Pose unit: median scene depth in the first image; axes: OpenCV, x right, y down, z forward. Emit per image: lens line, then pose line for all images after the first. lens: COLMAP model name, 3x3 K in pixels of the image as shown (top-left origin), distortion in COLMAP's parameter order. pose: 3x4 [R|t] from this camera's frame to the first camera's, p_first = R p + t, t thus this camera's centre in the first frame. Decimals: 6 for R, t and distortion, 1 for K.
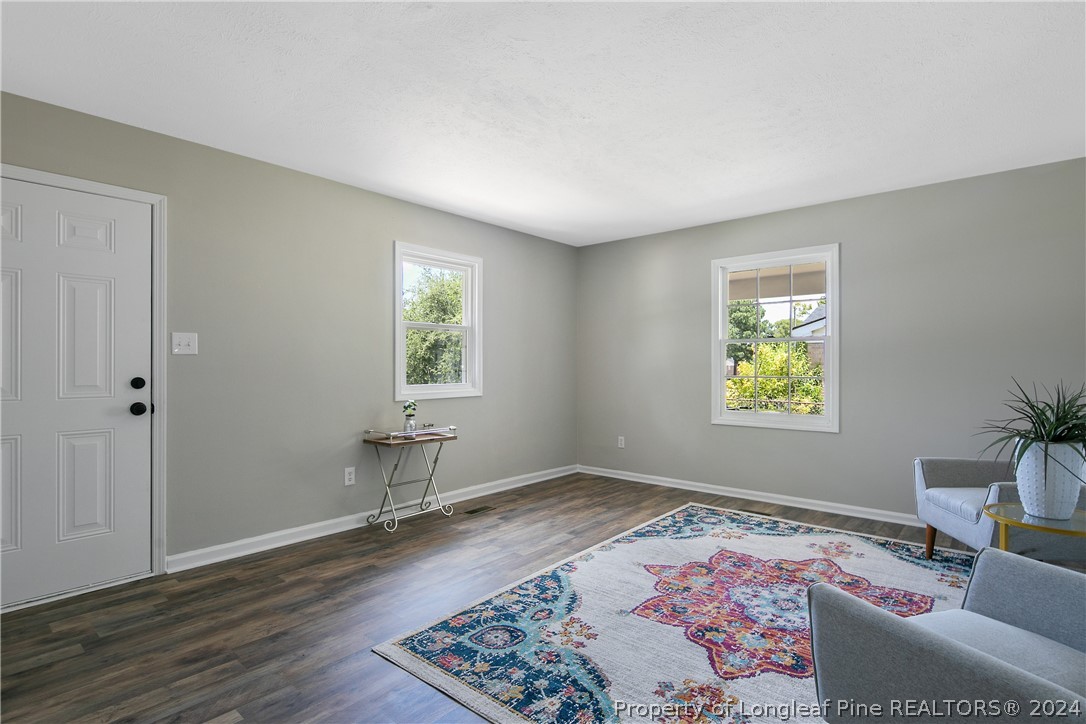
lens RADIAL K [[531.9, 0, 542.9], [0, 531.9, 362.5], [0, 0, 1]] dist [0.011656, -0.002322]
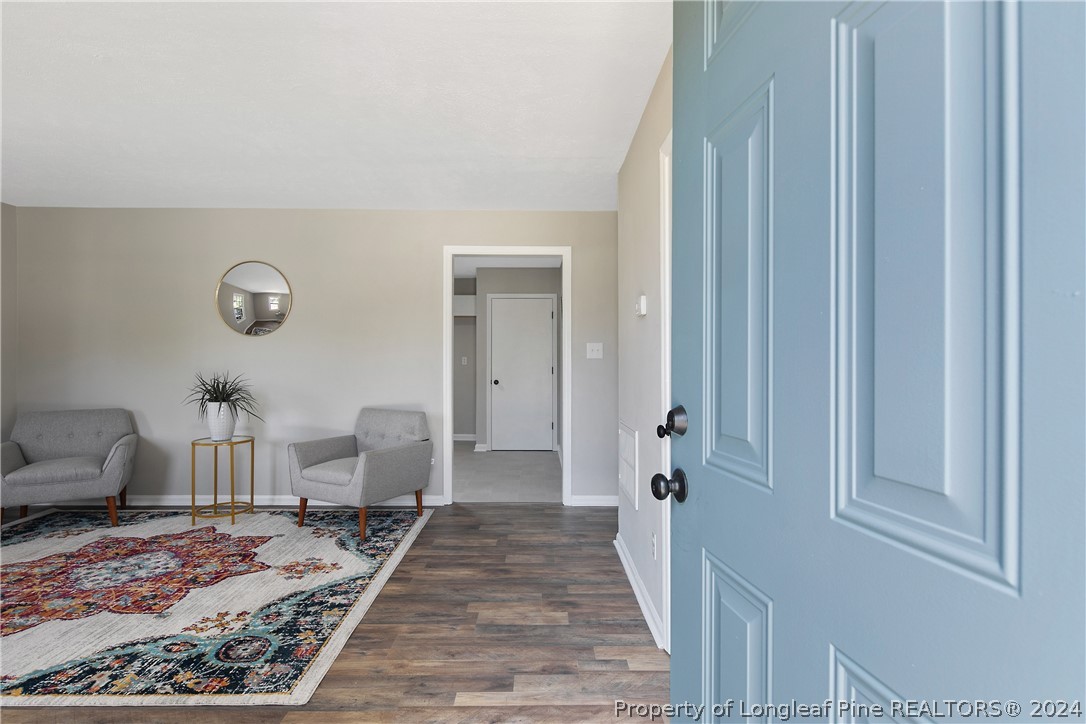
lens RADIAL K [[531.9, 0, 545.0], [0, 531.9, 361.9], [0, 0, 1]] dist [0.011656, -0.002322]
pose [[-0.657790, 0.000594, 0.753202, -1.130308], [-0.001194, 0.999998, -0.001832, 0.004632], [-0.753201, -0.002104, -0.657787, 1.200947]]
